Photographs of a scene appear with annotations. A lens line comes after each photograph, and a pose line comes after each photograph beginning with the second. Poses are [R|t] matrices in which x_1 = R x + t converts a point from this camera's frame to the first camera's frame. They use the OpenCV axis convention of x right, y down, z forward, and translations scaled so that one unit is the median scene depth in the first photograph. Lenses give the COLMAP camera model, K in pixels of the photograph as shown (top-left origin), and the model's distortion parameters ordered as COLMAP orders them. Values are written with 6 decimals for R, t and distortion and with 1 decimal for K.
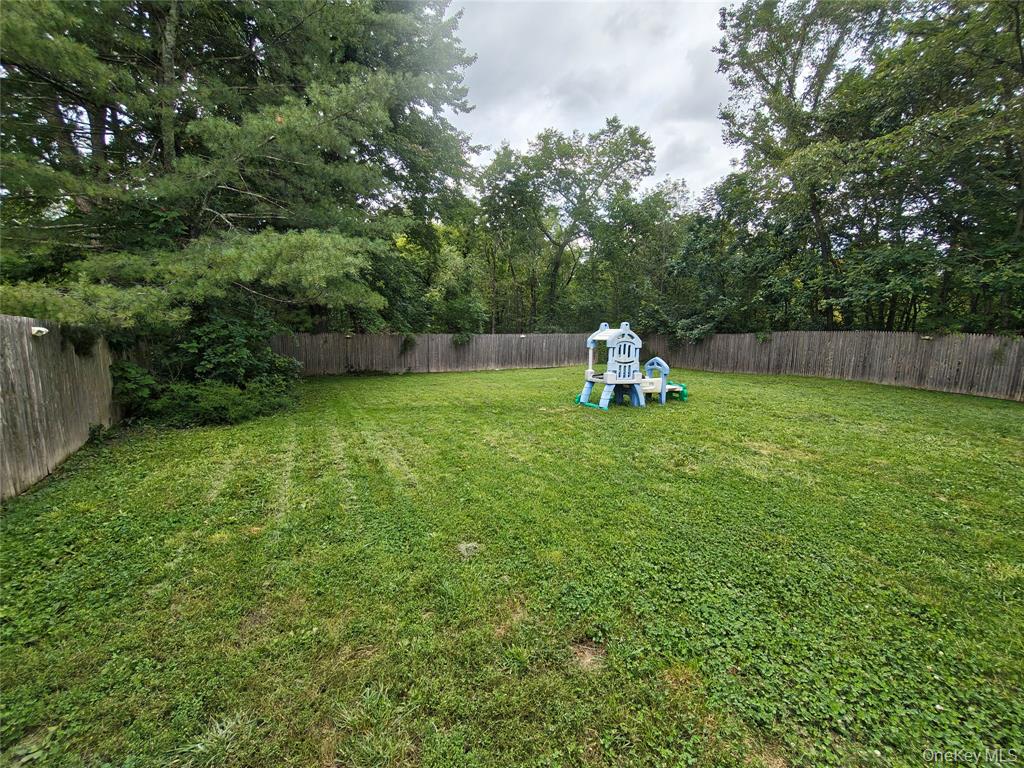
lens RADIAL K [[435.4, 0, 522.8], [0, 435.4, 387.4], [0, 0, 1]] dist [-0.003433, -0.000276]
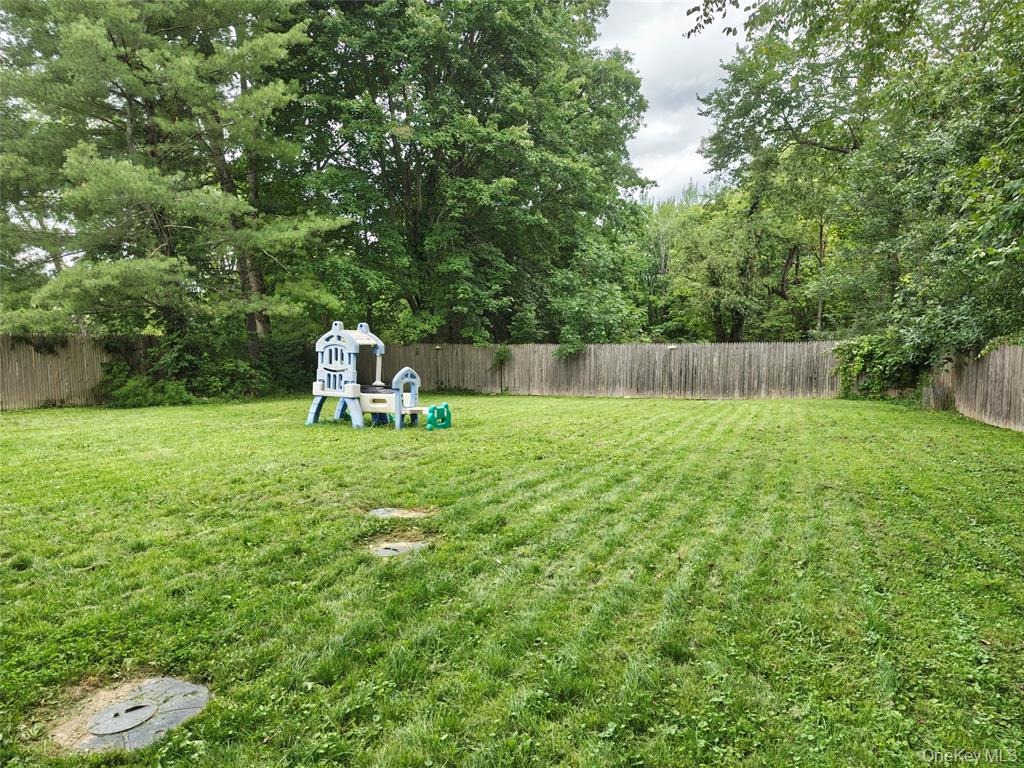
lens RADIAL K [[700.4, 0, 510.6], [0, 700.4, 392.9], [0, 0, 1]] dist [0.046090, -0.035987]
pose [[0.657223, 0.042792, -0.752480, 1.452980], [-0.091692, 0.995511, -0.023473, -0.015411], [0.748098, 0.084423, 0.658197, 0.388579]]
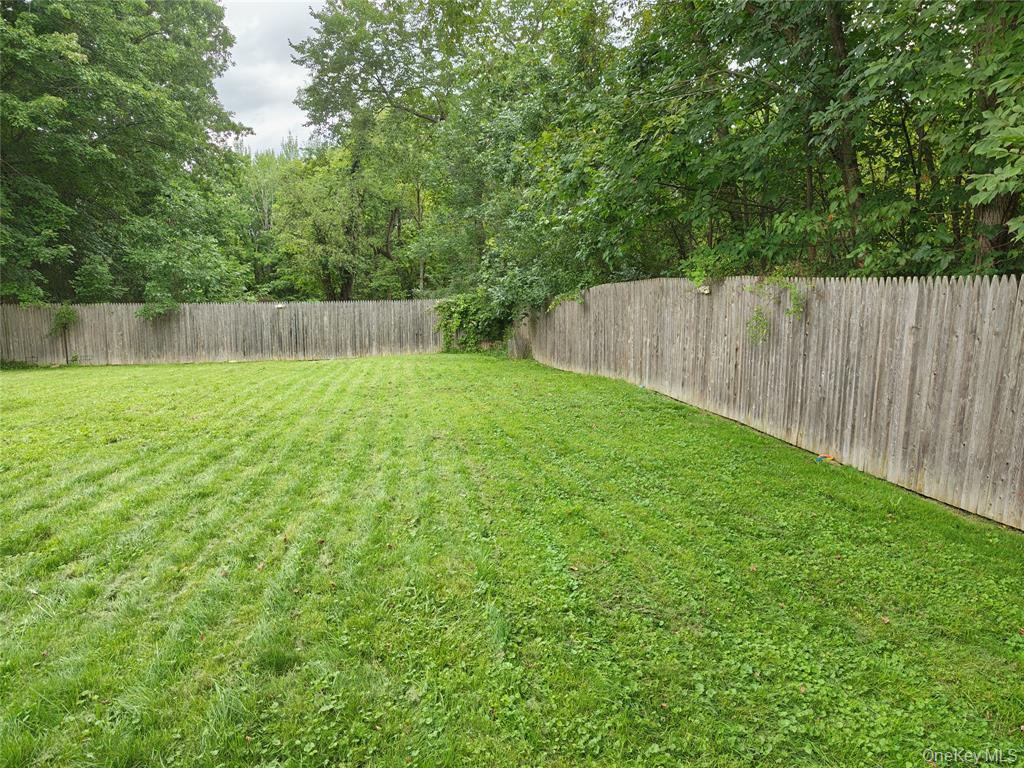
lens RADIAL K [[700.4, 0, 512.2], [0, 700.4, 384.4], [0, 0, 1]] dist [0.046090, -0.035987]
pose [[0.949971, 0.016240, -0.311917, 1.426602], [-0.020629, 0.999729, -0.010778, -0.016340], [0.311657, 0.016673, 0.950048, 0.450815]]
